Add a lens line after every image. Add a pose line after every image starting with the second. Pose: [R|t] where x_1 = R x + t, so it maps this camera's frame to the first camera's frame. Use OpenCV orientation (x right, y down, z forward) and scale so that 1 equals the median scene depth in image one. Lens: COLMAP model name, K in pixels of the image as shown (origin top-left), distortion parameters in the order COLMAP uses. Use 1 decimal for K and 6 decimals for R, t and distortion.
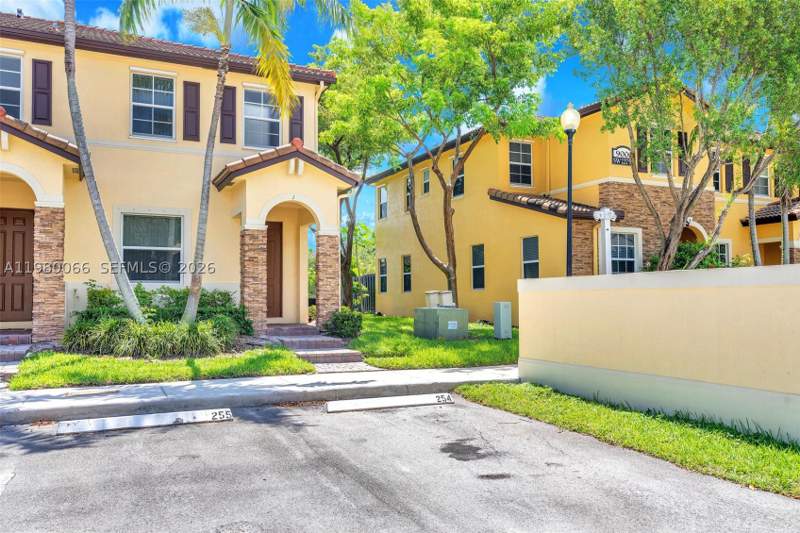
lens RADIAL K [[774.9, 0, 400.0], [0, 774.9, 266.5], [0, 0, 1]] dist [0.028000, -0.006215]
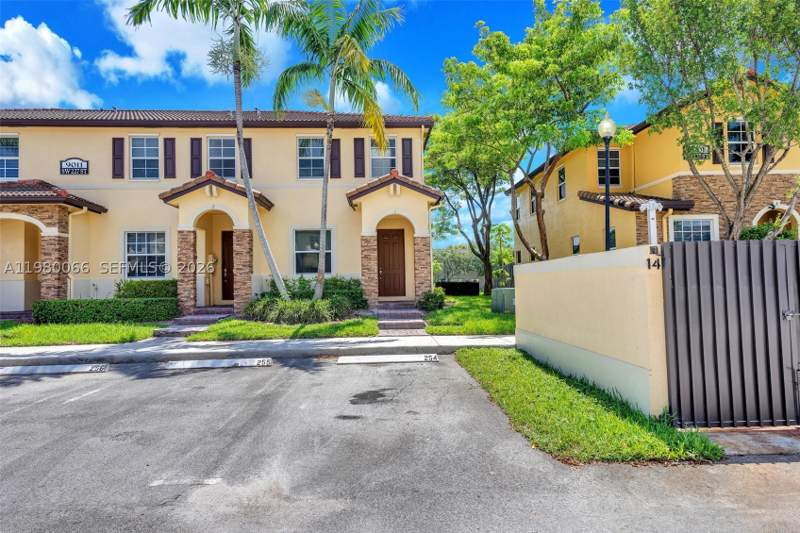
lens RADIAL K [[554.0, 0, 400.0], [0, 554.0, 266.5], [0, 0, 1]] dist [0.022106, -0.001323]
pose [[0.898098, -0.030265, -0.438752, 0.315100], [0.035624, 0.999357, 0.003985, 0.007550], [0.438349, -0.019209, 0.898599, 0.101434]]
